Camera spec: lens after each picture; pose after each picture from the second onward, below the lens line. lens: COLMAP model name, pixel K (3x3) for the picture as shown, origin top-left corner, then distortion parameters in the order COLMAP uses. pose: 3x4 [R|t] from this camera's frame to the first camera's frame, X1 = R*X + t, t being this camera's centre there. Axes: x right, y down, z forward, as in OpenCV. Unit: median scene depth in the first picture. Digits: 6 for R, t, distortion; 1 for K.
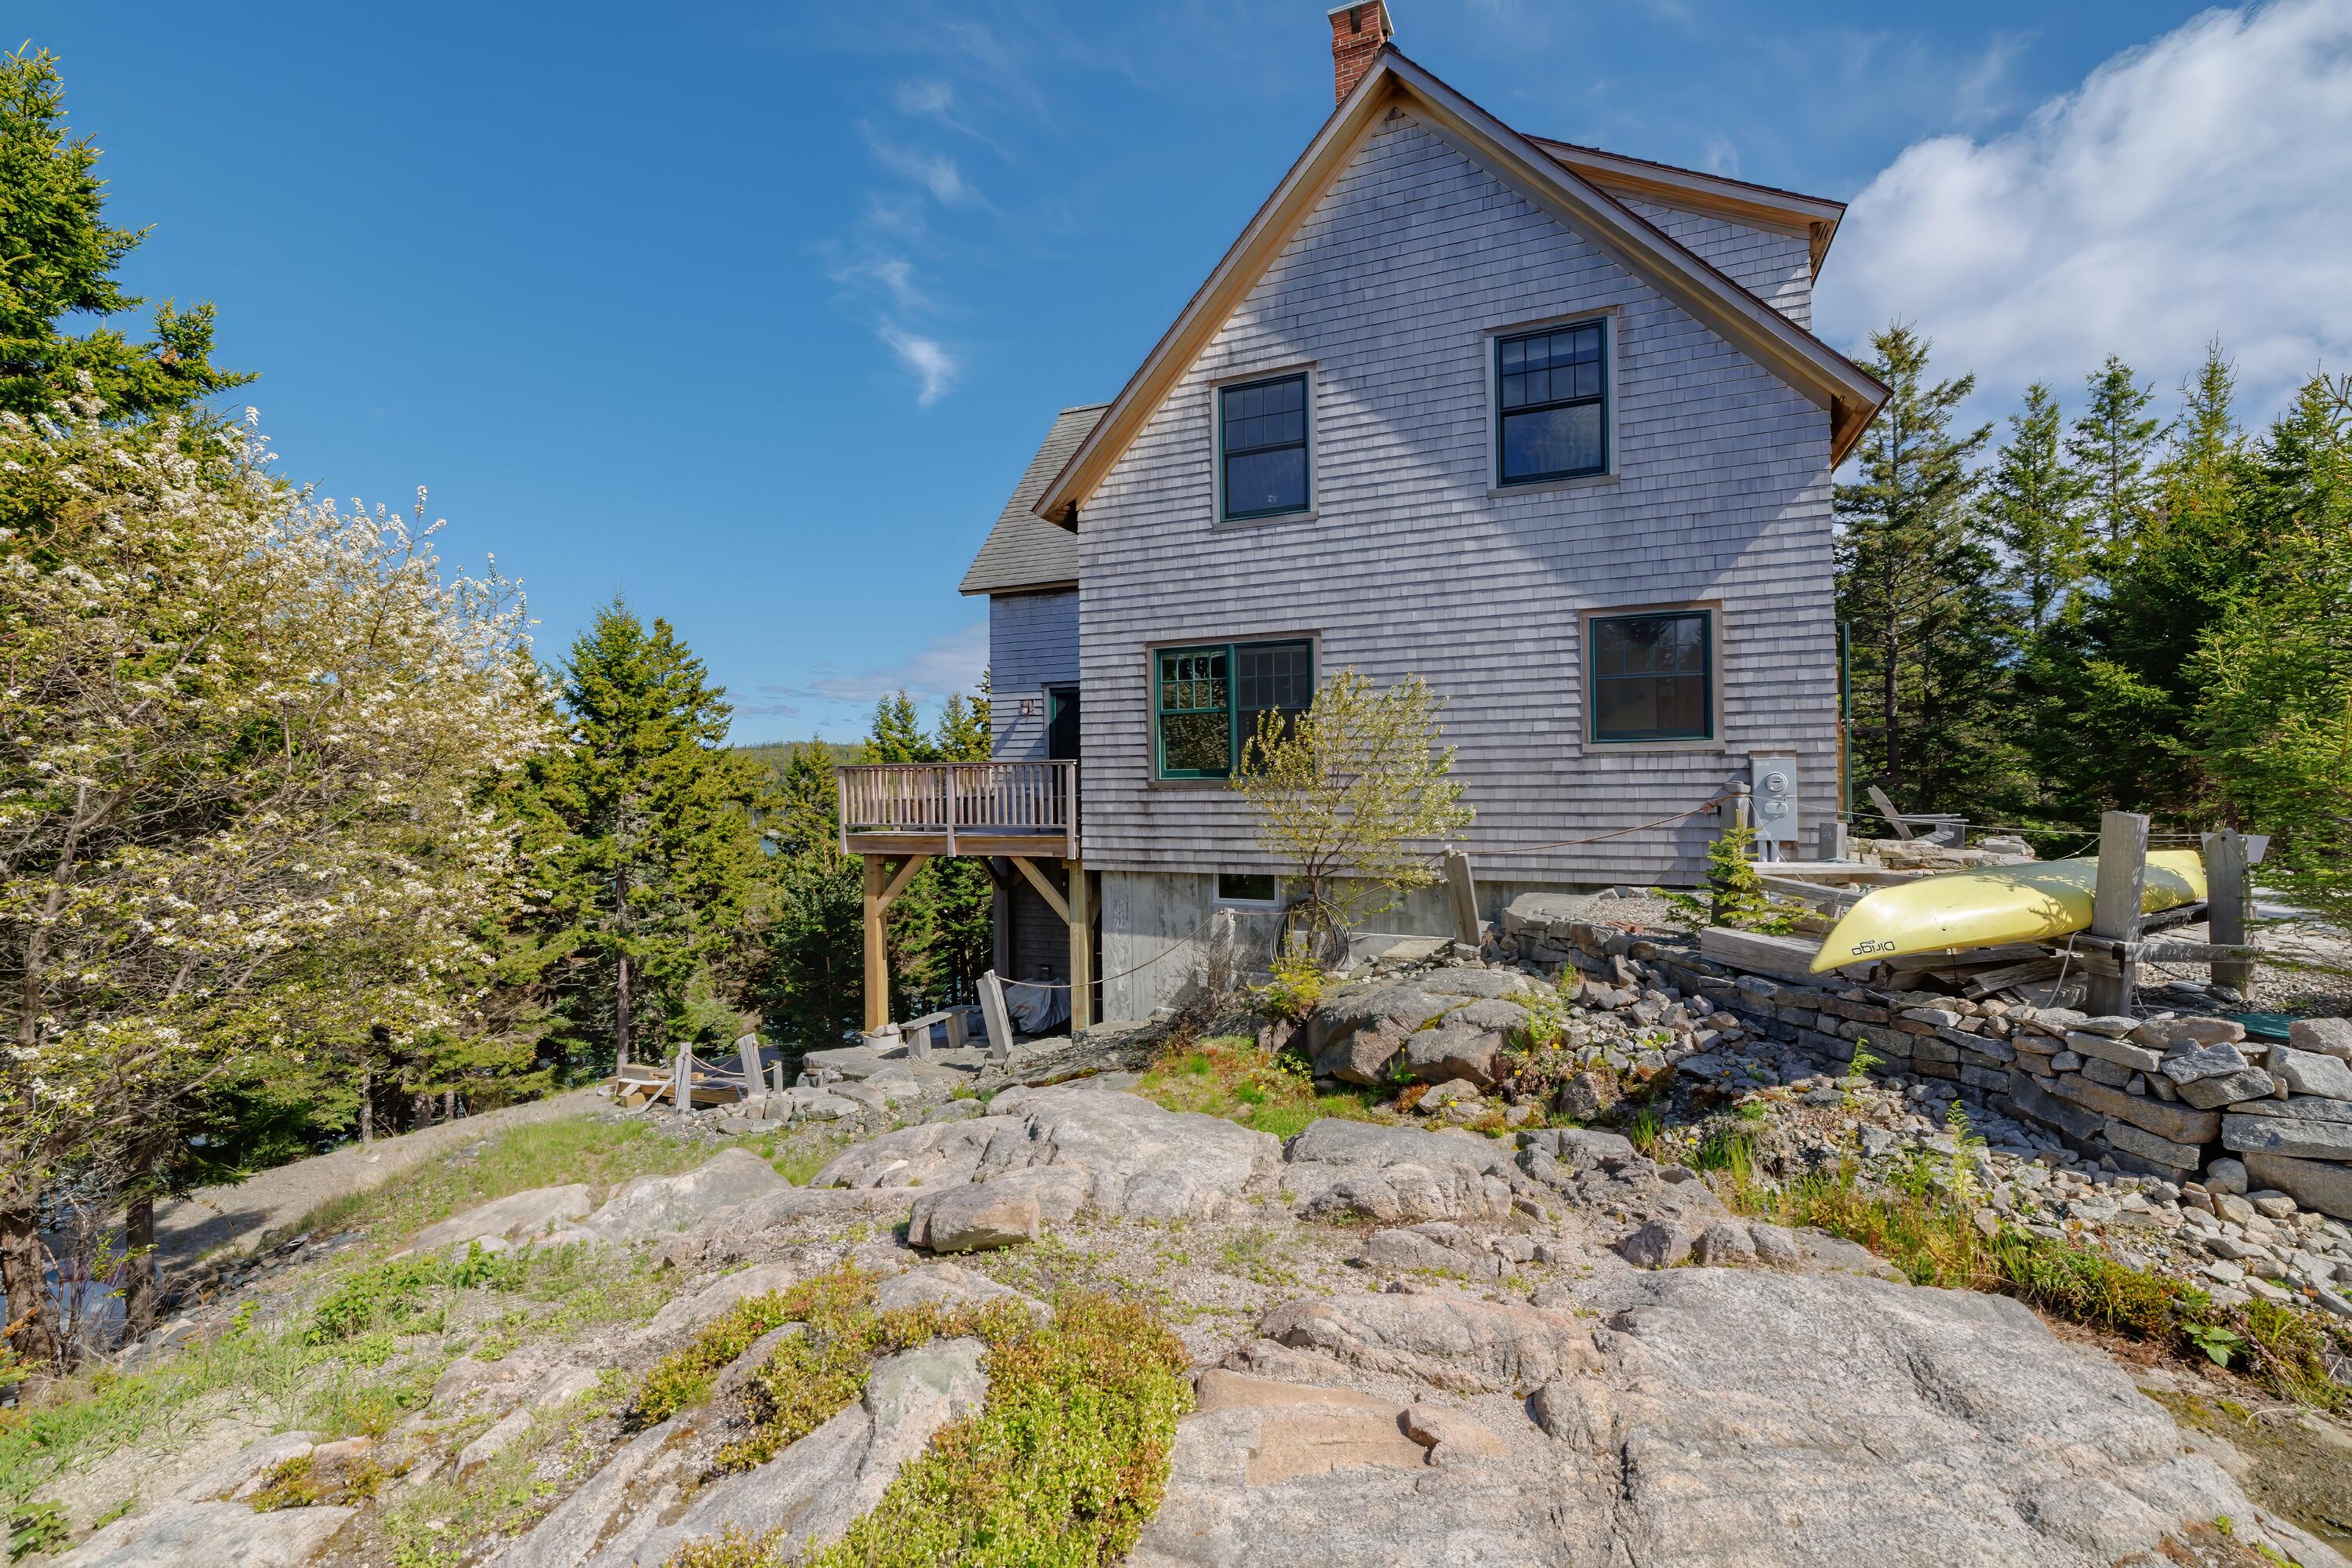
lens RADIAL K [[997.4, 0, 1172.7], [0, 997.4, 774.2], [0, 0, 1]] dist [-0.003003, -0.000512]
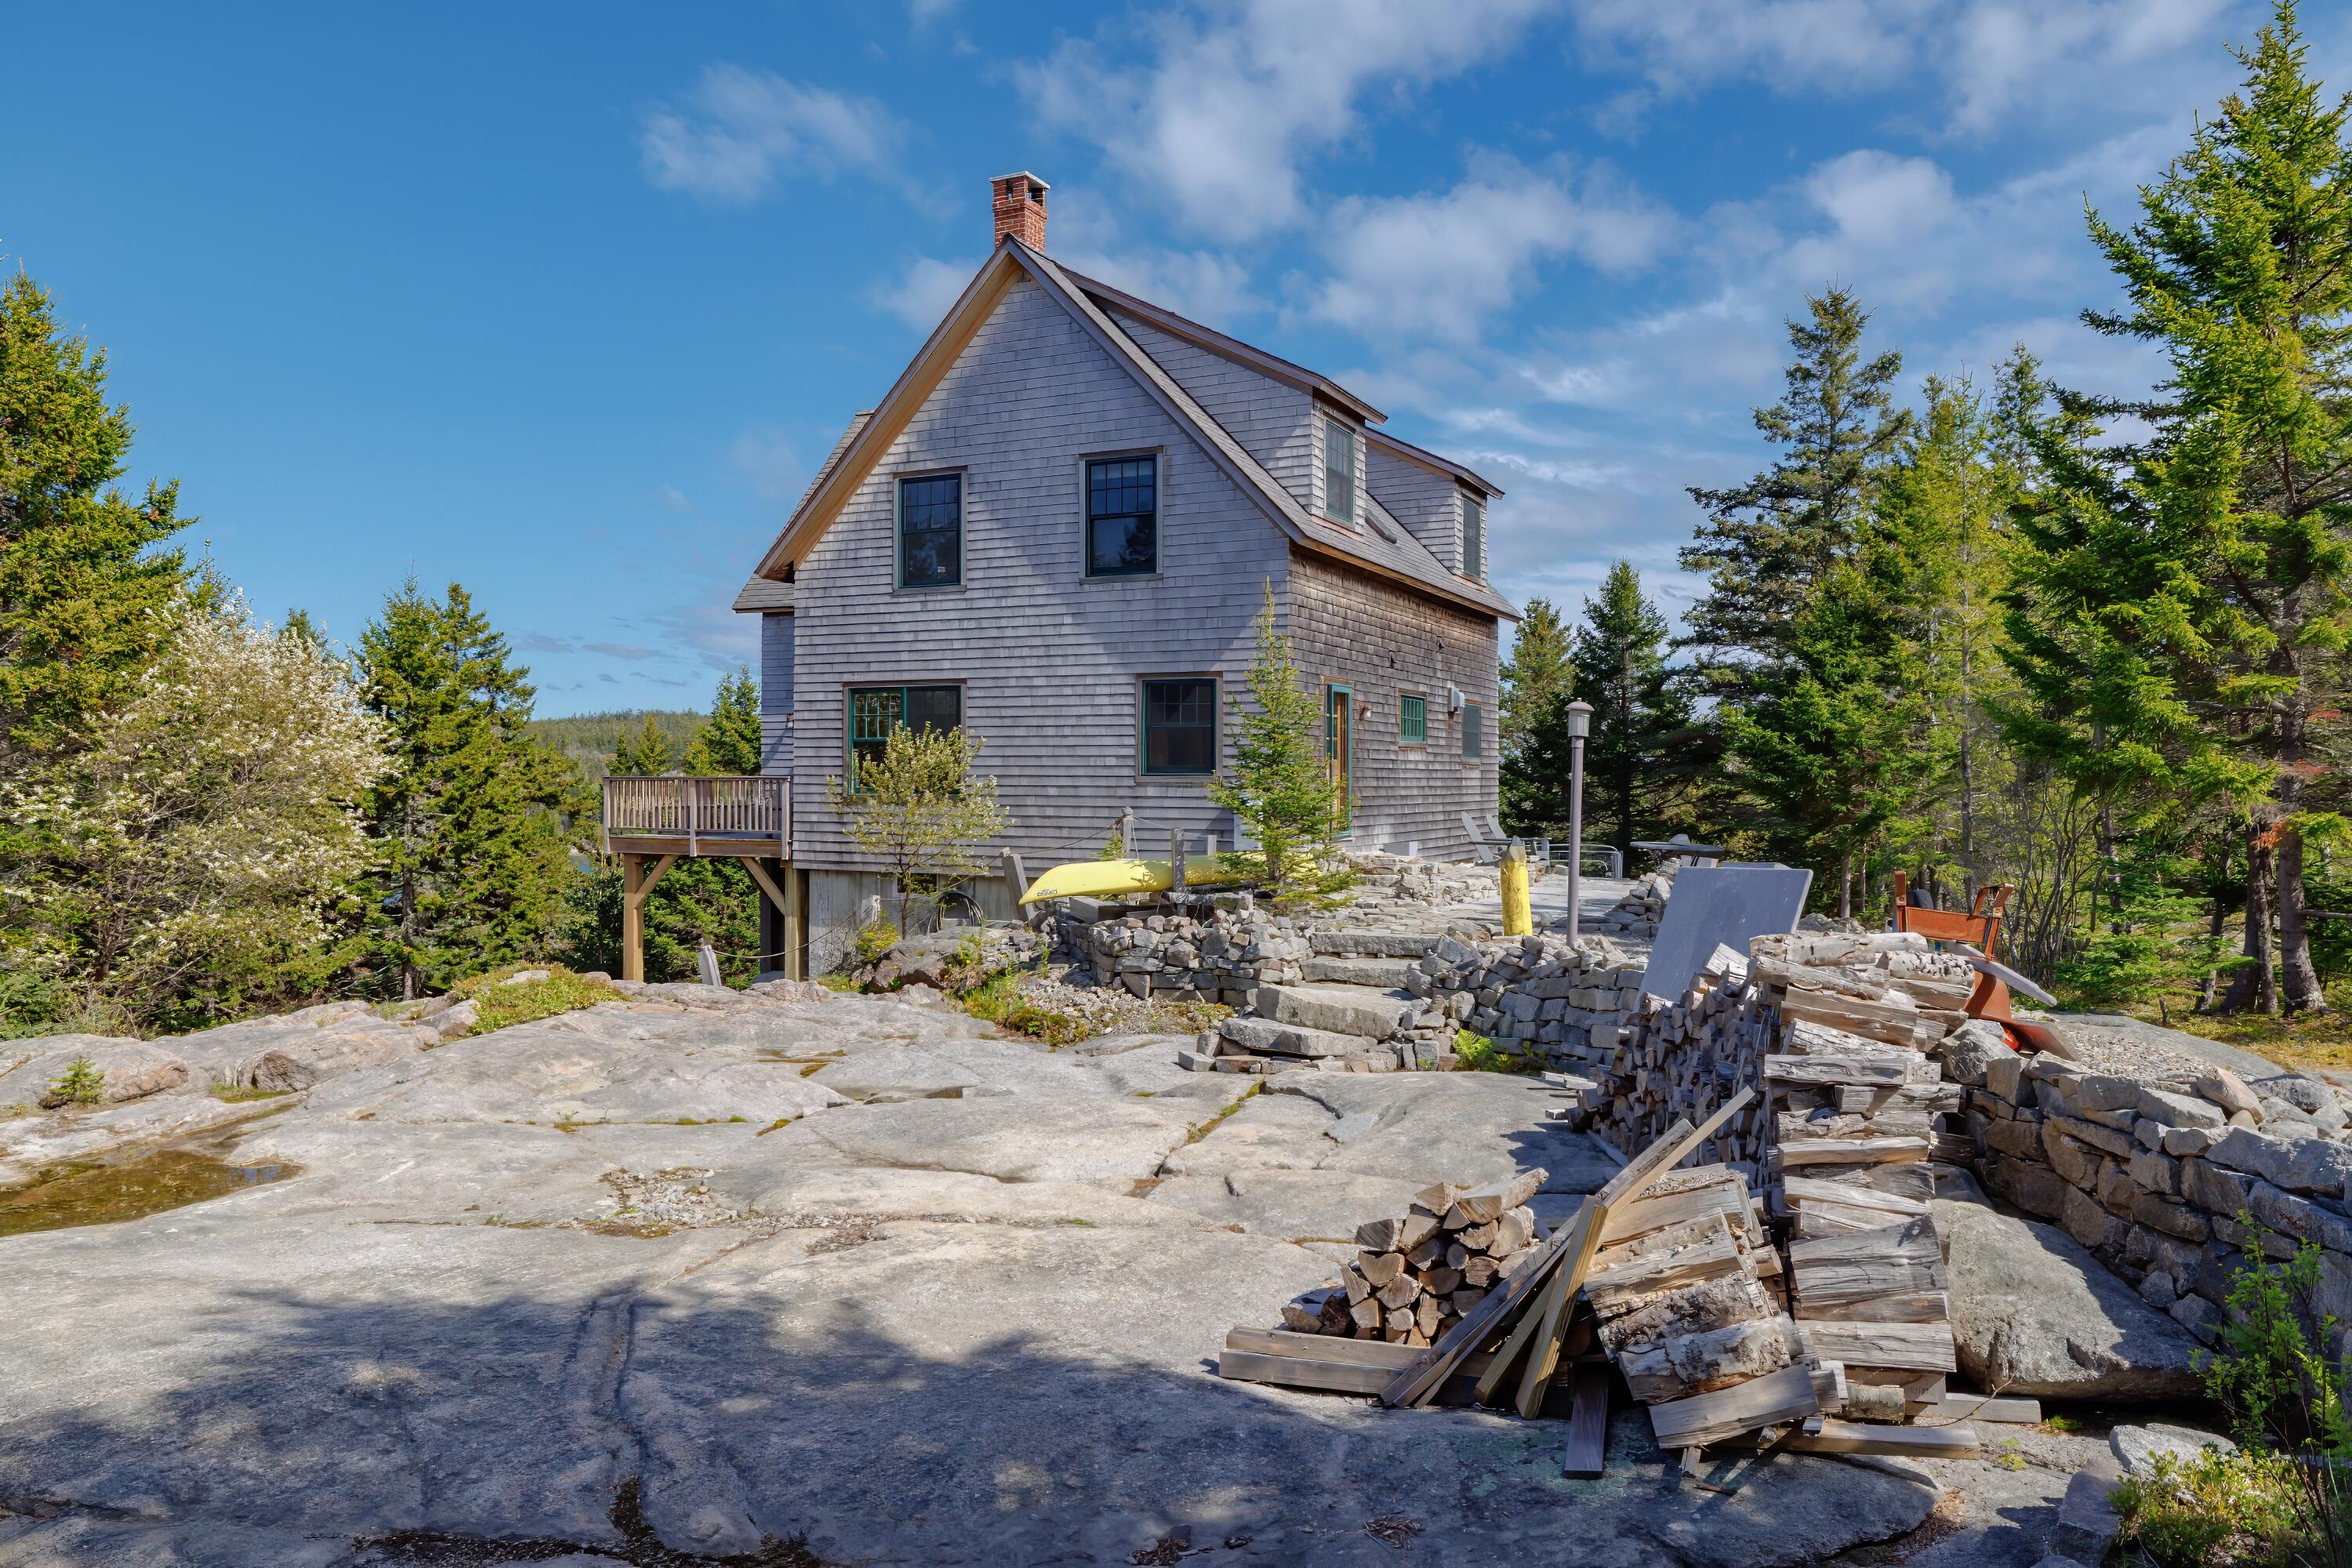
lens RADIAL K [[1590.5, 0, 1176.0], [0, 1590.5, 784.0], [0, 0, 1]] dist [-0.024145, 0.003309]
pose [[0.998951, 0.018453, -0.041904, 0.473221], [-0.018098, 0.999797, 0.008835, -0.033216], [0.042058, -0.008067, 0.999083, -0.945516]]
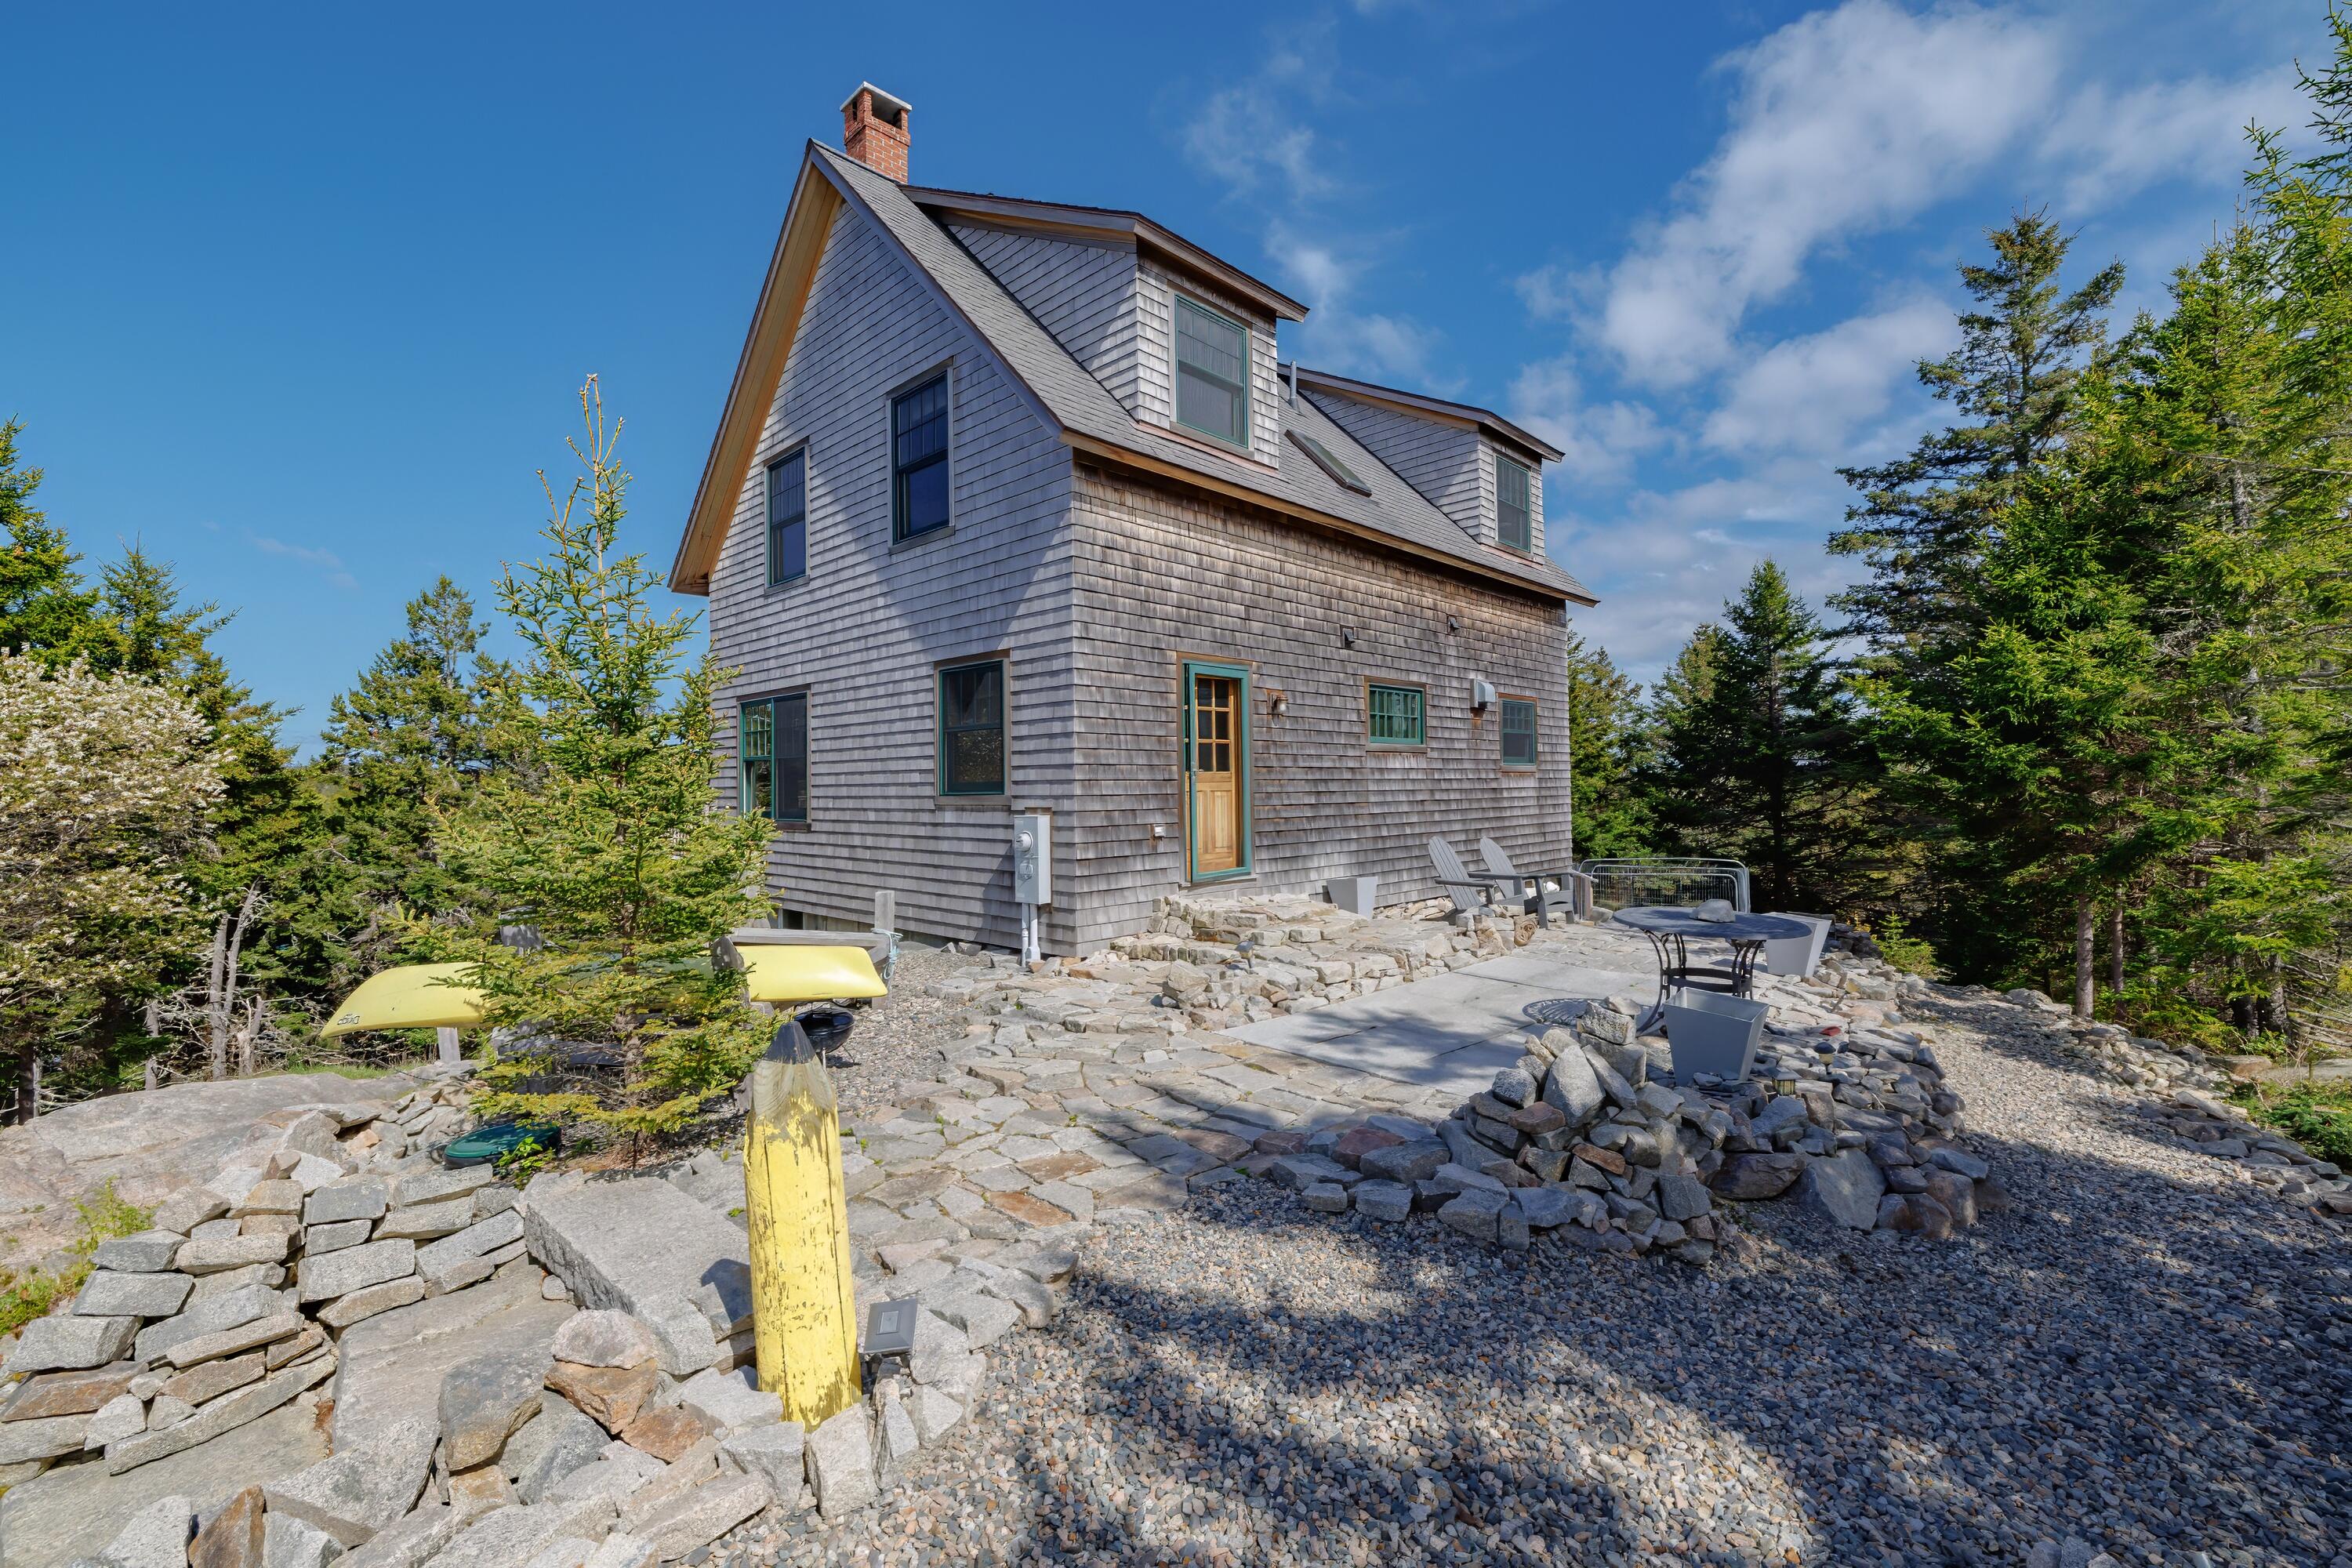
lens RADIAL K [[997.4, 0, 1172.7], [0, 997.4, 774.2], [0, 0, 1]] dist [-0.003003, -0.000512]
pose [[0.937110, -0.002685, -0.349024, 0.843871], [0.000975, 0.999987, -0.005075, -0.040149], [0.349033, 0.004415, 0.937100, 0.122319]]
